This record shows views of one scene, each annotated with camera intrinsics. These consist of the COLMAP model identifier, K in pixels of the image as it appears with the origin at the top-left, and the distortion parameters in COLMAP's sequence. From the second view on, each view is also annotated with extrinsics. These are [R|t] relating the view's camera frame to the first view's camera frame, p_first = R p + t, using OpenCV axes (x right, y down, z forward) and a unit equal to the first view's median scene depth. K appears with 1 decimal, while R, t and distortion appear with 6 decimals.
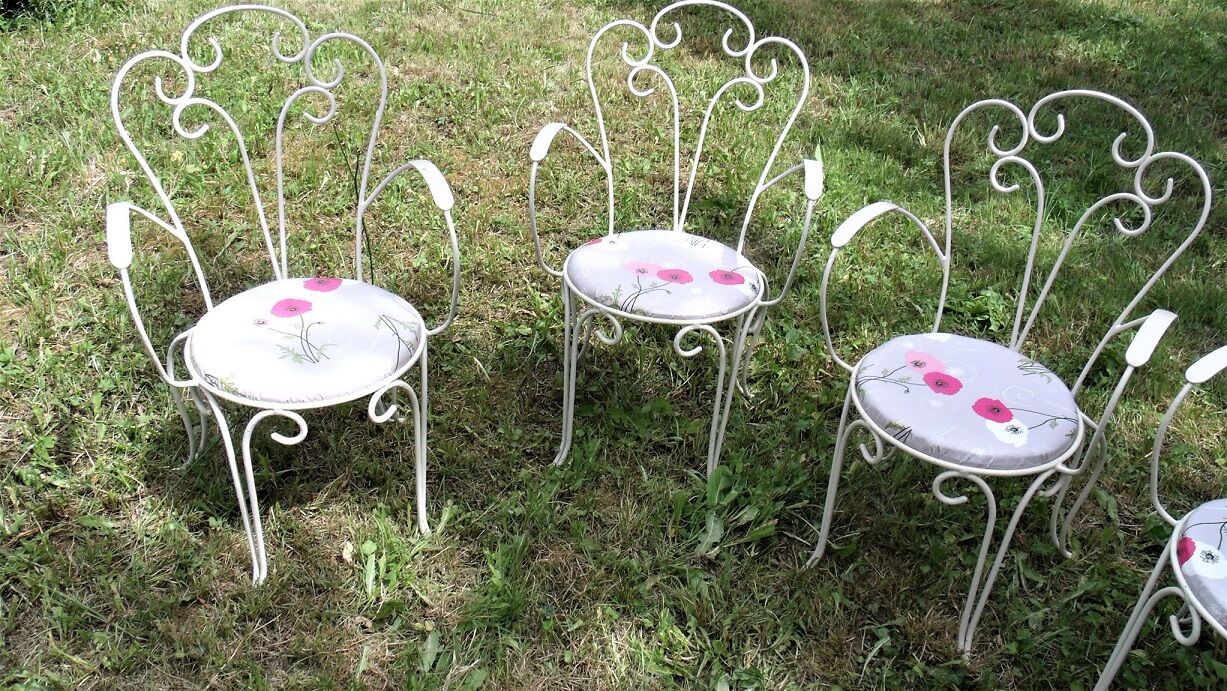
lens RADIAL K [[1042.9, 0, 650.8], [0, 1042.9, 346.4], [0, 0, 1]] dist [-0.054250, 0.011853]
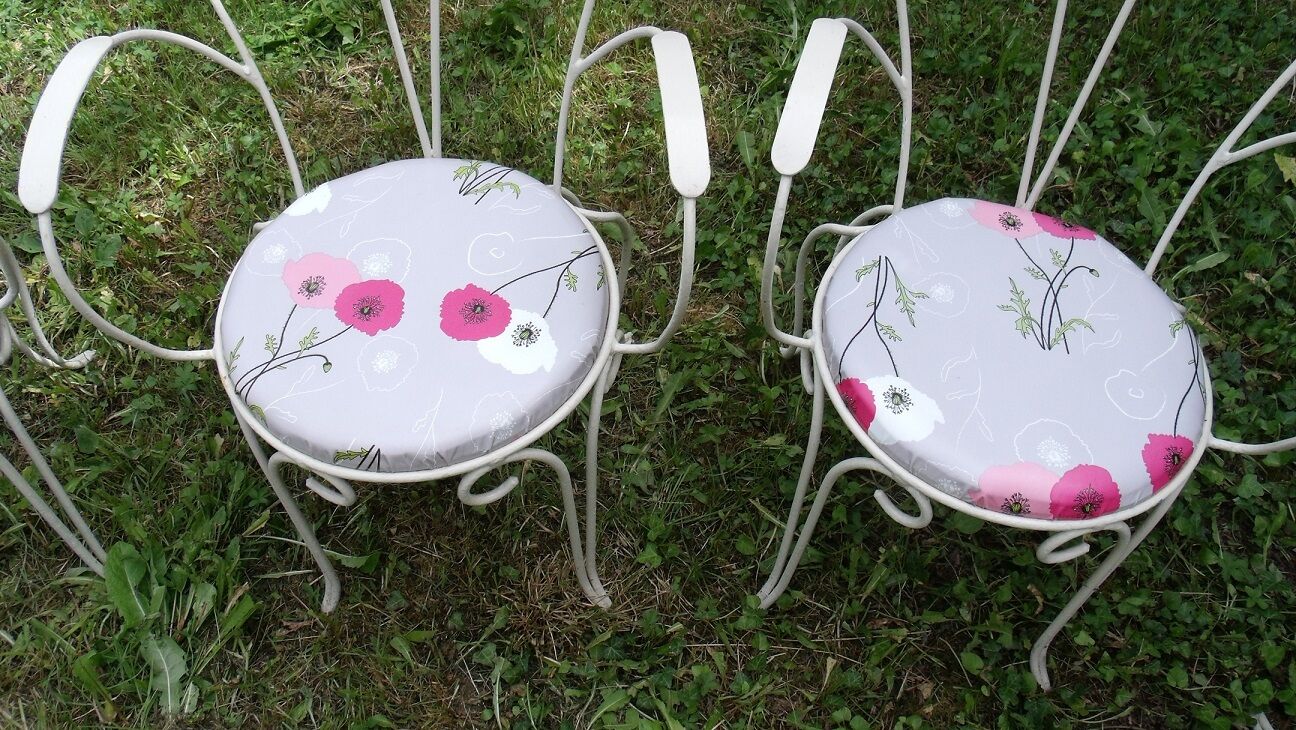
lens RADIAL K [[1048.4, 0, 644.7], [0, 1048.4, 357.9], [0, 0, 1]] dist [-0.116645, 0.060963]
pose [[0.736614, -0.576550, 0.353540, 0.172701], [0.389205, 0.788885, 0.475583, -0.146275], [-0.553100, -0.212721, 0.805500, 0.457450]]
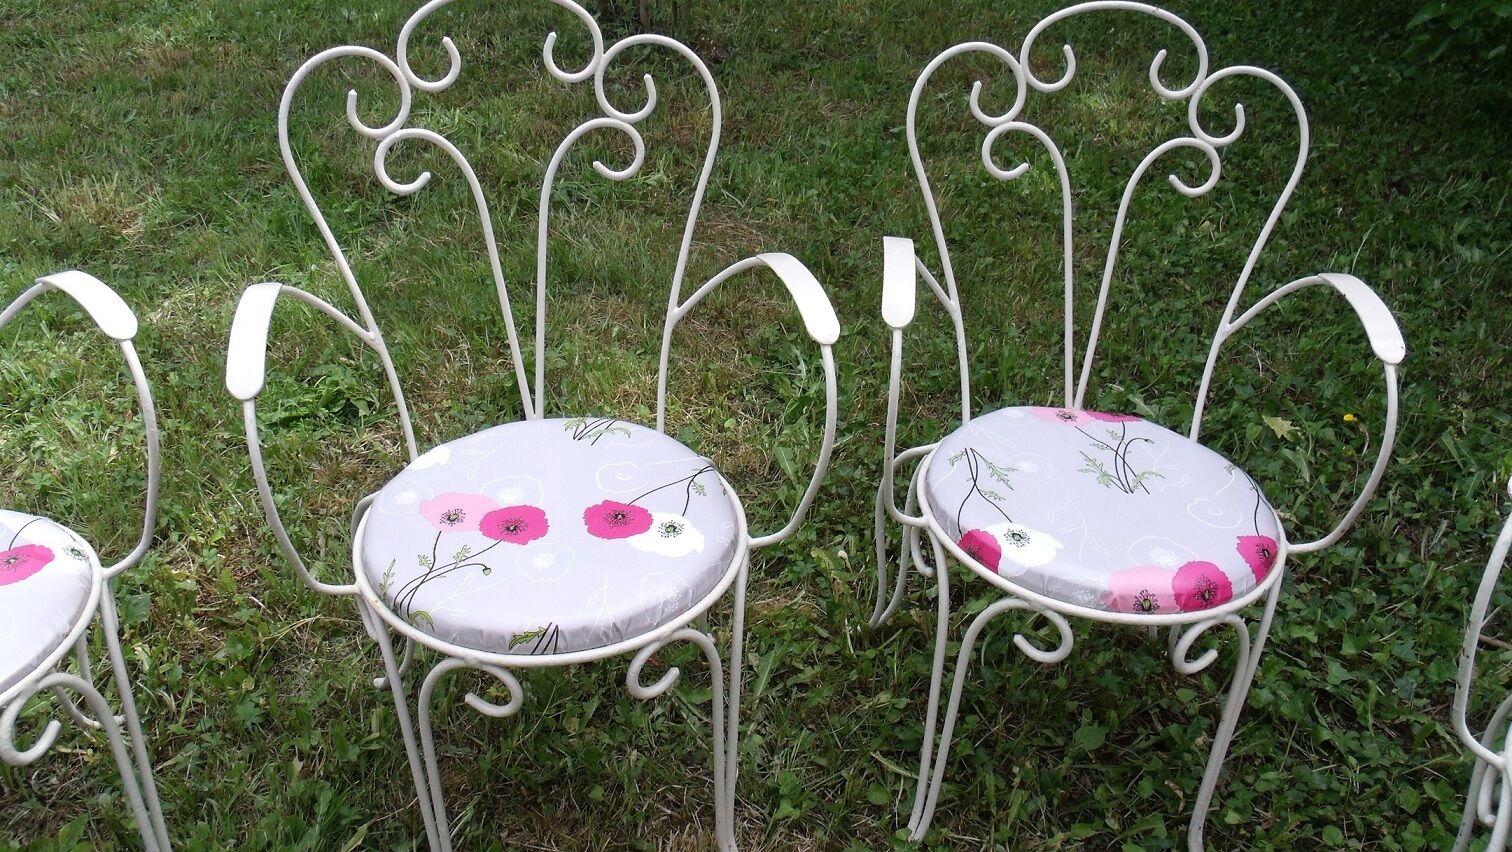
lens RADIAL K [[1223.2, 0, 763.1], [0, 1223.2, 407.3], [0, 0, 1]] dist [-0.116645, 0.060963]
pose [[0.585806, -0.452878, 0.672111, -0.060610], [0.443786, 0.873172, 0.201556, -0.093856], [-0.678149, 0.180201, 0.712490, 0.407317]]
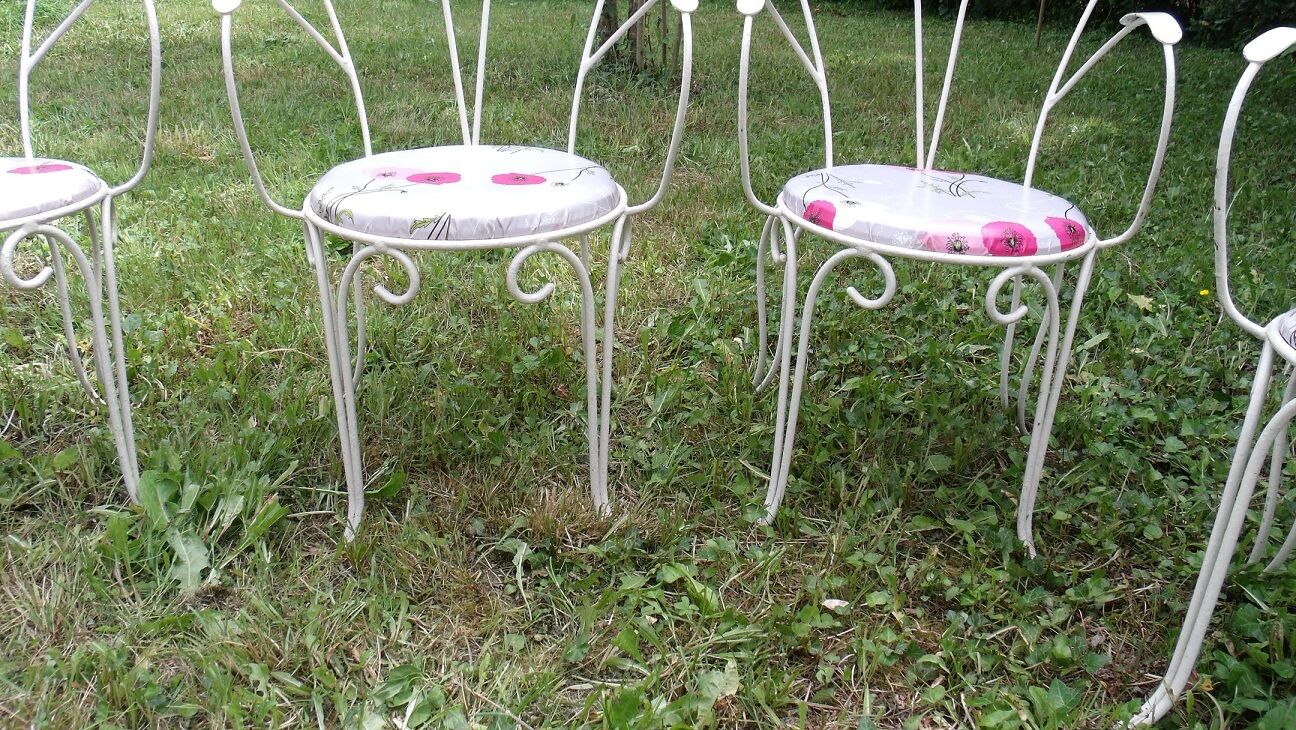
lens RADIAL K [[1048.4, 0, 650.8], [0, 1048.4, 338.9], [0, 0, 1]] dist [-0.116645, 0.060963]
pose [[0.671097, -0.331340, 0.663207, -0.123139], [0.411727, 0.910504, 0.038264, 0.165011], [-0.616531, 0.247381, 0.747458, 0.400444]]
